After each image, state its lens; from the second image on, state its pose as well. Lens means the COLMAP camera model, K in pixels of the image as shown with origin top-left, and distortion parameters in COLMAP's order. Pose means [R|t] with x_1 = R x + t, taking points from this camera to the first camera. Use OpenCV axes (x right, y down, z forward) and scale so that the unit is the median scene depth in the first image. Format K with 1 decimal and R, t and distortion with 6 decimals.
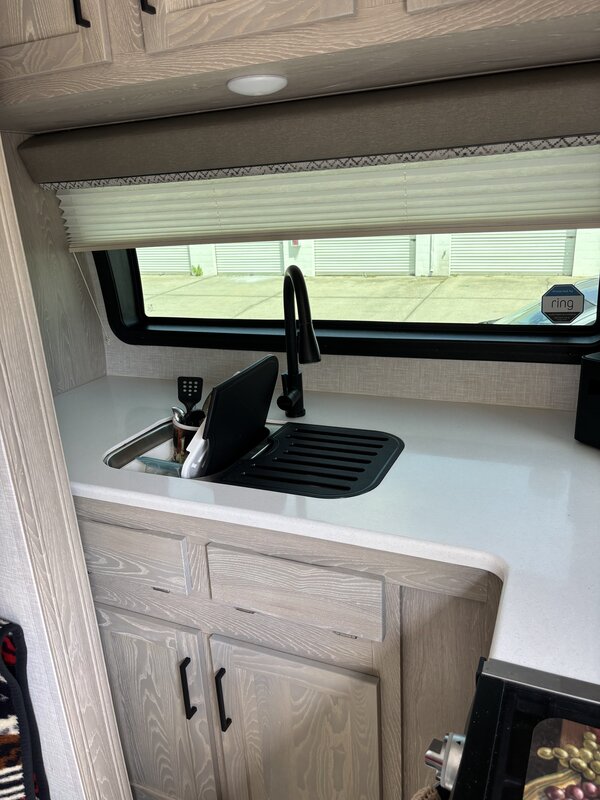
lens RADIAL K [[607.7, 0, 300.0], [0, 607.7, 400.0], [0, 0, 1]] dist [0.055010, -0.076264]
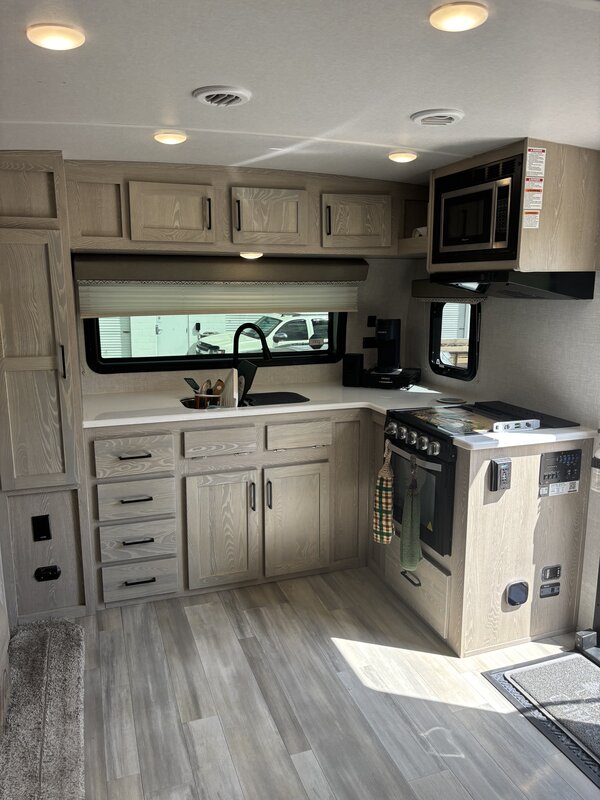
lens RADIAL K [[607.7, 0, 300.0], [0, 607.7, 400.0], [0, 0, 1]] dist [0.055010, -0.076264]
pose [[0.725406, -0.069124, 0.684842, -1.604329], [0.176730, 0.980295, -0.088252, 0.342605], [-0.665246, 0.185050, 0.723328, -0.855555]]
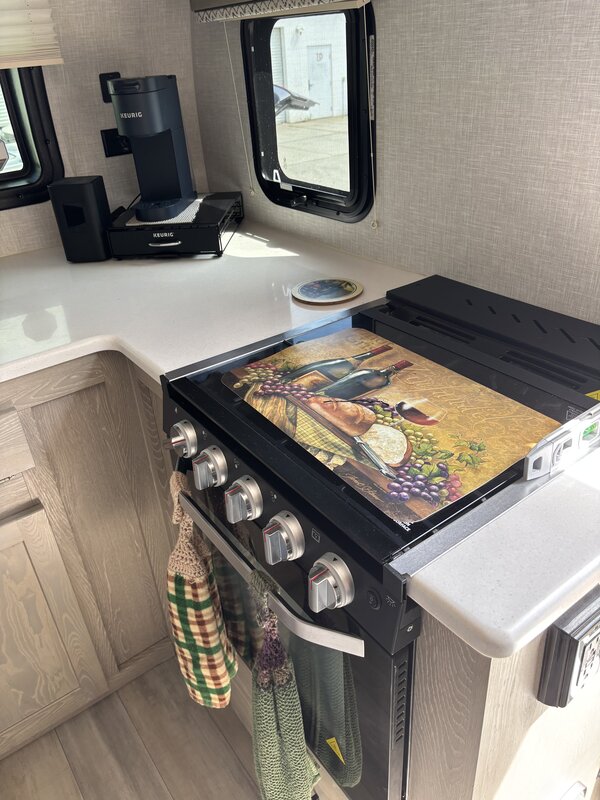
lens RADIAL K [[607.7, 0, 300.0], [0, 607.7, 400.0], [0, 0, 1]] dist [0.055010, -0.076264]
pose [[0.499967, -0.420547, 0.757082, -0.328807], [0.307790, 0.903397, 0.298562, 0.091756], [-0.809505, 0.083751, 0.581108, -0.010927]]
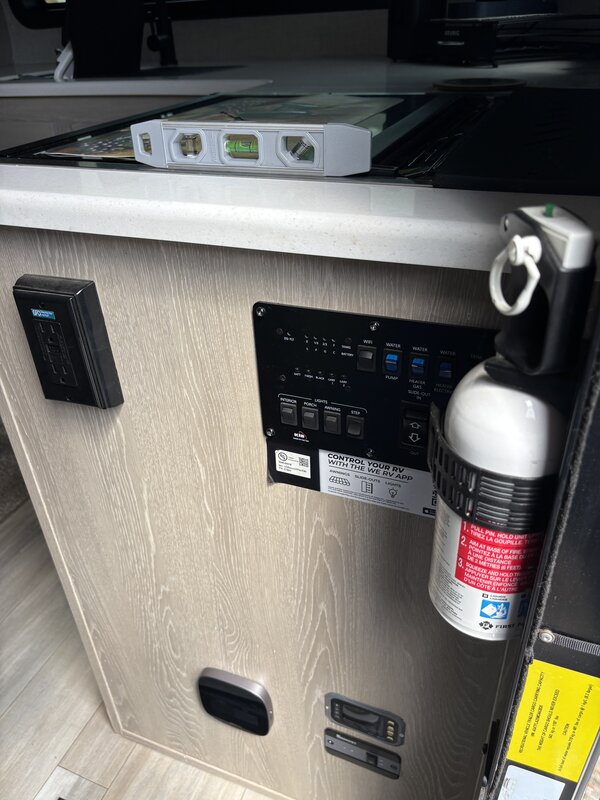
lens RADIAL K [[607.7, 0, 300.0], [0, 607.7, 400.0], [0, 0, 1]] dist [0.055010, -0.076264]
pose [[0.999431, 0.001388, 0.033709, 0.246510], [-0.009430, 0.970823, 0.239610, 0.438906], [-0.032393, -0.239792, 0.970284, -0.330806]]
